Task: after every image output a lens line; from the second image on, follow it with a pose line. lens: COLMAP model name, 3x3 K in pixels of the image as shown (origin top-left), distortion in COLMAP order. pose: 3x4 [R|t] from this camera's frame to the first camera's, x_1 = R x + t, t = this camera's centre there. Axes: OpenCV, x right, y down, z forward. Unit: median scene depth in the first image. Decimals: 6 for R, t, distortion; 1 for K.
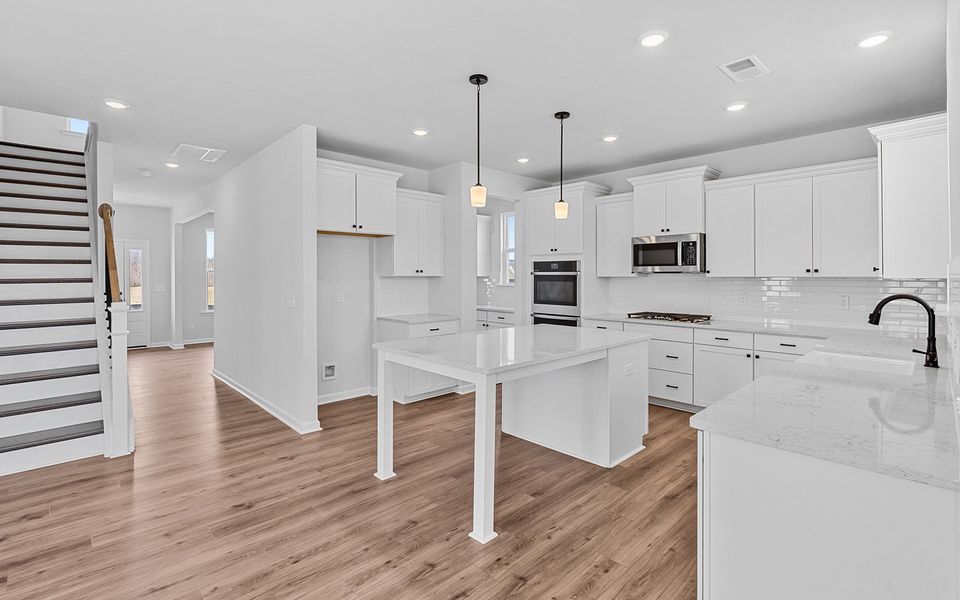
lens RADIAL K [[439.1, 0, 480.8], [0, 439.1, 279.4], [0, 0, 1]] dist [-0.001973, -0.000549]
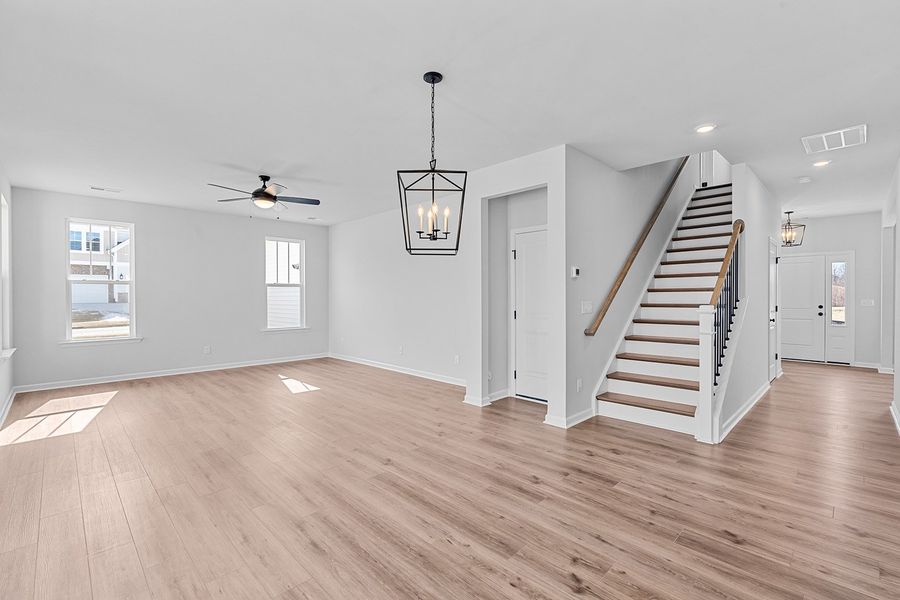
lens RADIAL K [[401.1, 0, 450.0], [0, 401.1, 300.0], [0, 0, 1]] dist [-0.001398, -0.000150]
pose [[0.014983, 0.011509, -0.999822, 0.145463], [-0.007152, 0.999909, 0.011403, 0.025230], [0.999862, 0.006980, 0.015064, 0.257228]]
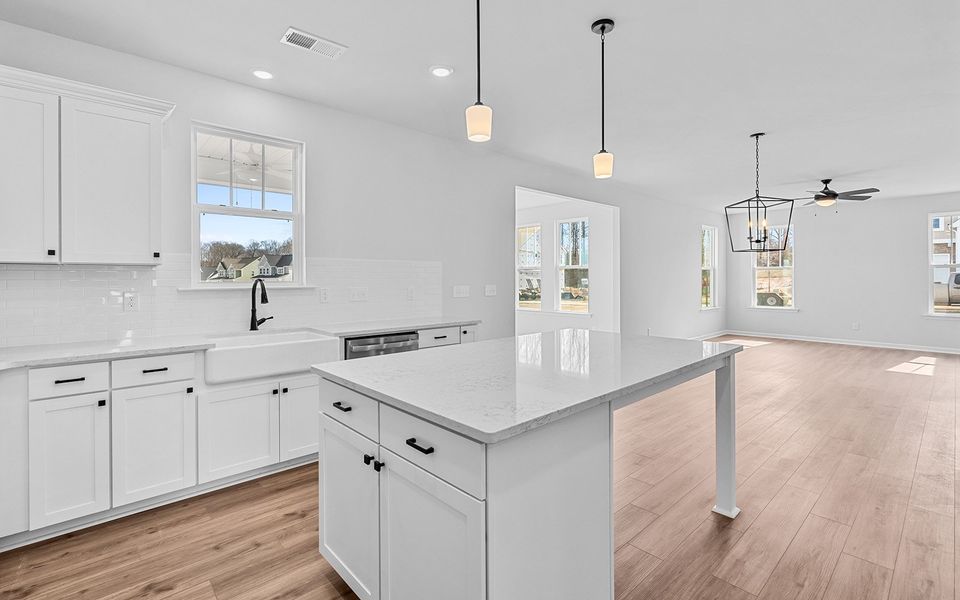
lens RADIAL K [[431.4, 0, 481.2], [0, 431.4, 278.4], [0, 0, 1]] dist [-0.002491, -0.000330]
pose [[-0.999783, 0.000904, 0.020808, 0.147874], [0.001144, 0.999933, 0.011490, 0.010788], [-0.020796, 0.011511, -0.999717, 1.257583]]
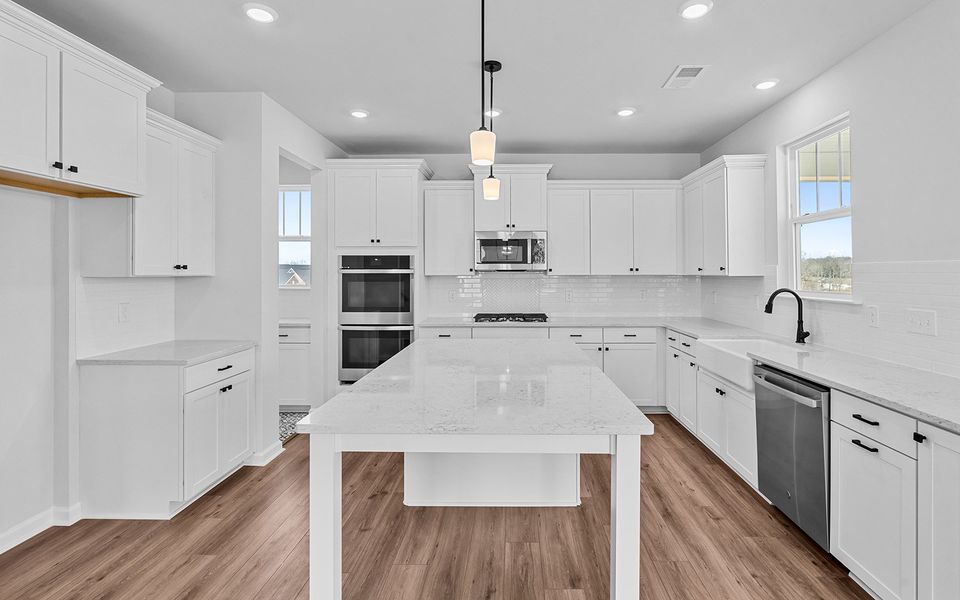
lens RADIAL K [[449.9, 0, 507.5], [0, 449.9, 275.4], [0, 0, 1]] dist [-0.006807, -0.000272]
pose [[0.702026, -0.004415, 0.712137, -0.297373], [0.007860, 0.999968, -0.001549, -0.004373], [-0.712108, 0.006685, 0.702039, 0.361449]]
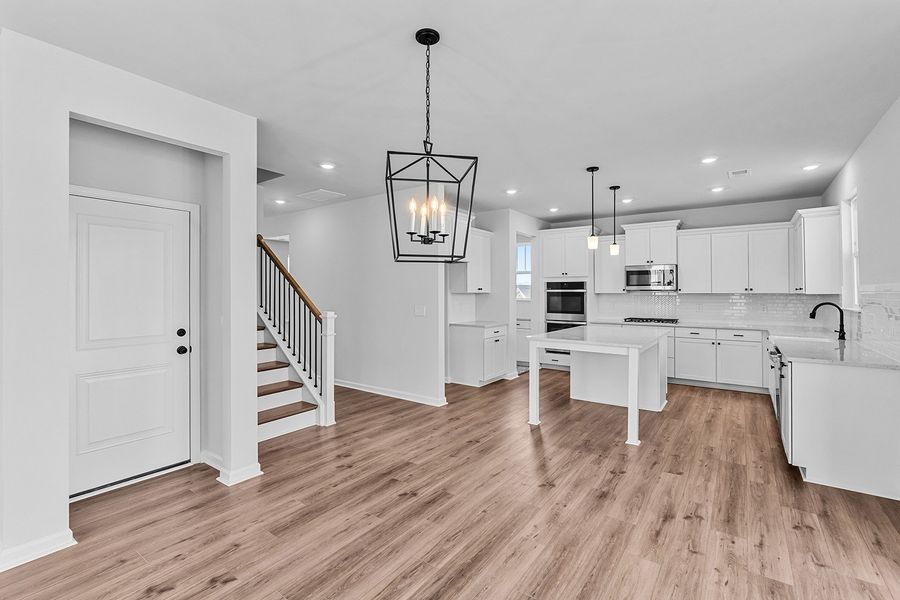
lens RADIAL K [[406.7, 0, 450.5], [0, 406.7, 291.8], [0, 0, 1]] dist [-0.002655, -0.000414]
pose [[0.983278, 0.000895, 0.182109, -0.535903], [0.000891, 0.999952, -0.009725, 0.002251], [-0.182109, 0.009725, 0.983230, -0.242008]]
